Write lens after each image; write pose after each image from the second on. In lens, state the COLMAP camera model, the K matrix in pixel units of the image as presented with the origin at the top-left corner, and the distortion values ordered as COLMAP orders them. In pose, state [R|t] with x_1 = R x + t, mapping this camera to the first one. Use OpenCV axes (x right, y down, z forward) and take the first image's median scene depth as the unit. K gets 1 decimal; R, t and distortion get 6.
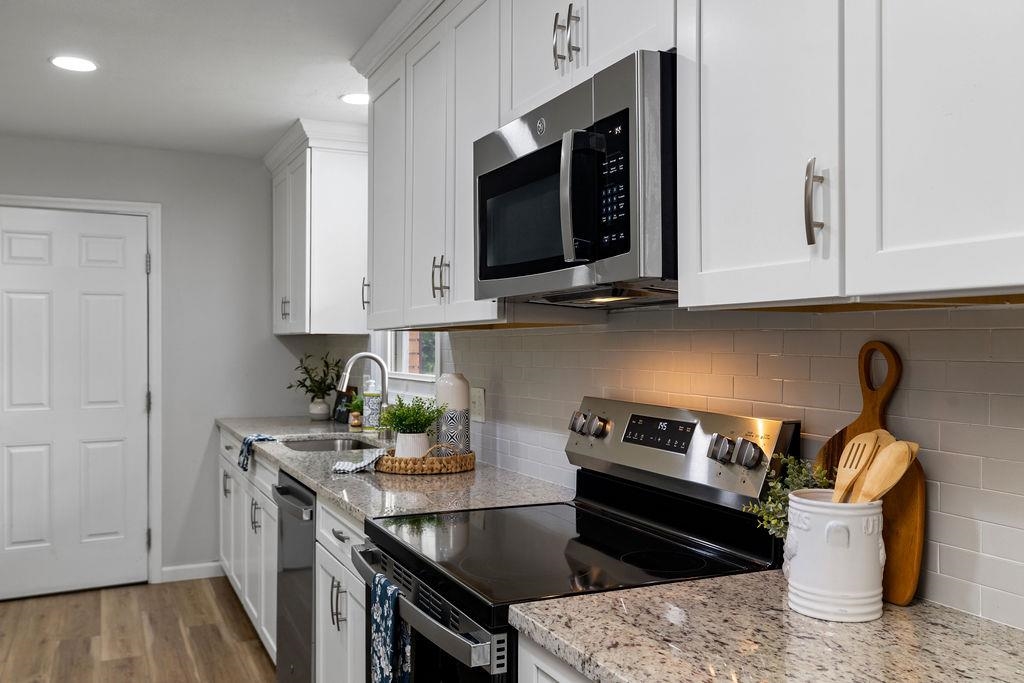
lens RADIAL K [[881.7, 0, 512.3], [0, 881.7, 346.2], [0, 0, 1]] dist [0.001166, 0.004751]
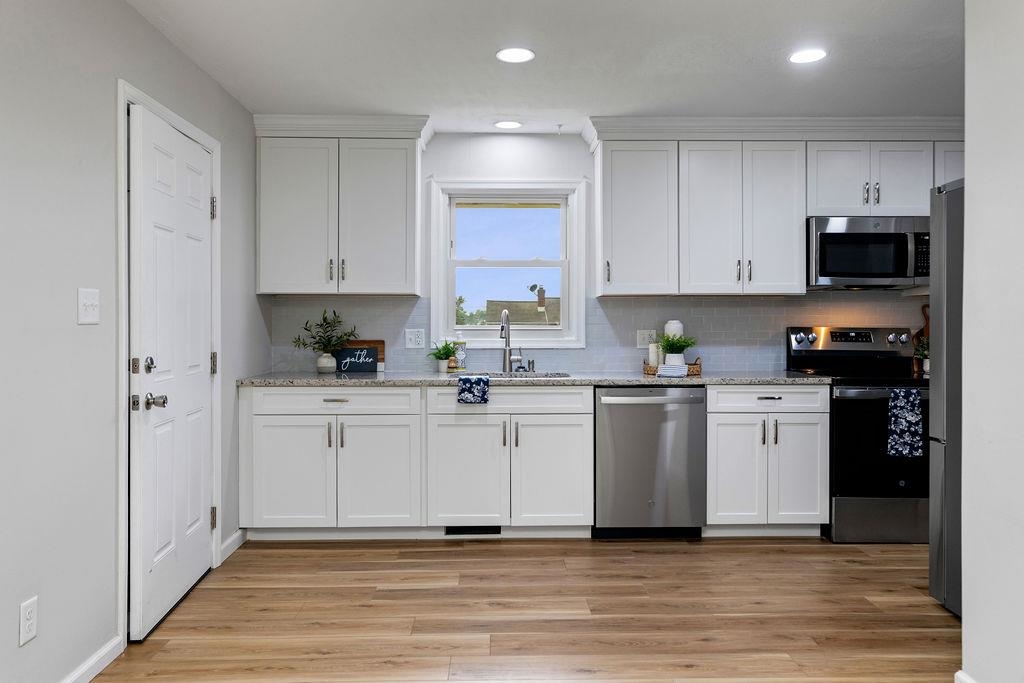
lens RADIAL K [[727.2, 0, 512.7], [0, 727.2, 331.2], [0, 0, 1]] dist [0.005572, -0.001762]
pose [[0.399980, -0.021677, 0.916268, -2.970652], [-0.002637, 0.999689, 0.024802, 0.034110], [-0.916520, -0.012337, 0.399798, 1.341817]]
